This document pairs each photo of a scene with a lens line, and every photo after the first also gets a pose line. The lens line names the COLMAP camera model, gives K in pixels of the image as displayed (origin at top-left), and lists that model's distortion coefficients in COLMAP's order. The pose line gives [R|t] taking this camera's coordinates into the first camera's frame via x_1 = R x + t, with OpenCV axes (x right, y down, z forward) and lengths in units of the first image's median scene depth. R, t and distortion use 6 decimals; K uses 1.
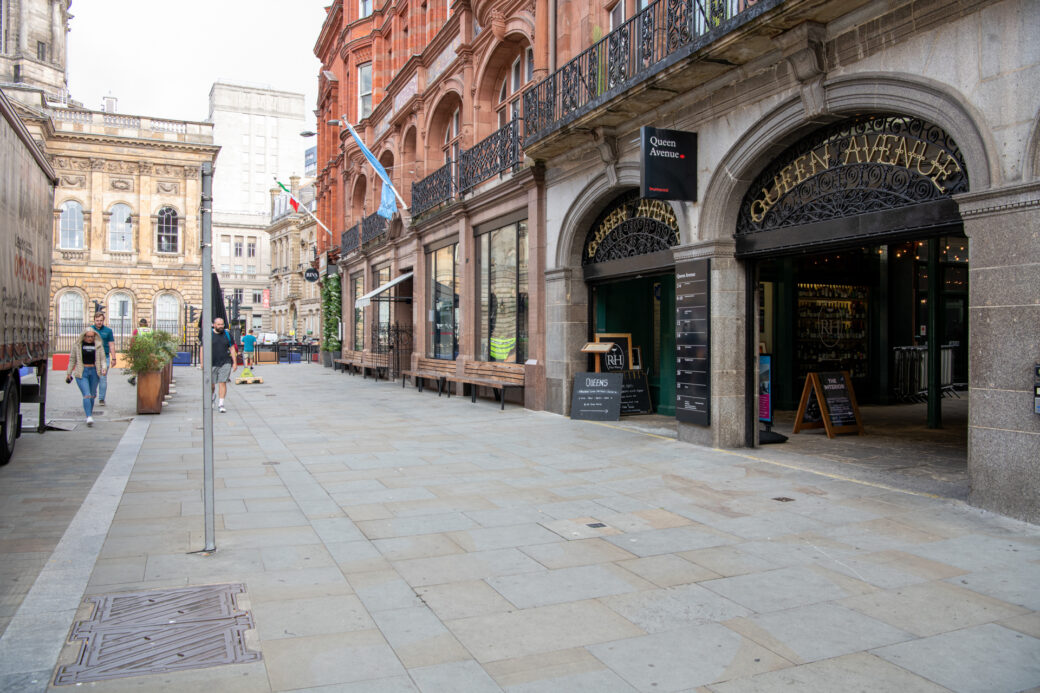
lens RADIAL K [[837.8, 0, 520.0], [0, 837.8, 346.5], [0, 0, 1]] dist [-0.005224, -0.001372]
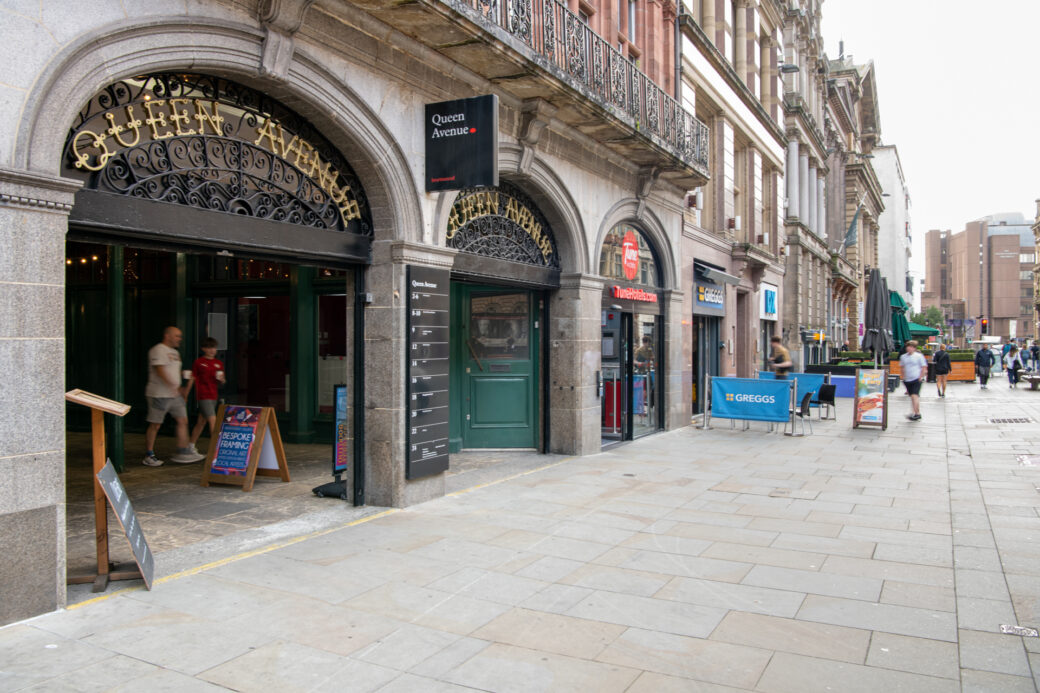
lens RADIAL K [[837.8, 0, 520.0], [0, 837.8, 346.5], [0, 0, 1]] dist [-0.005224, -0.001372]
pose [[-0.652898, -0.002811, 0.757441, -0.438177], [0.007456, 0.999921, 0.010137, -0.035271], [-0.757409, 0.012266, -0.652825, 1.431434]]
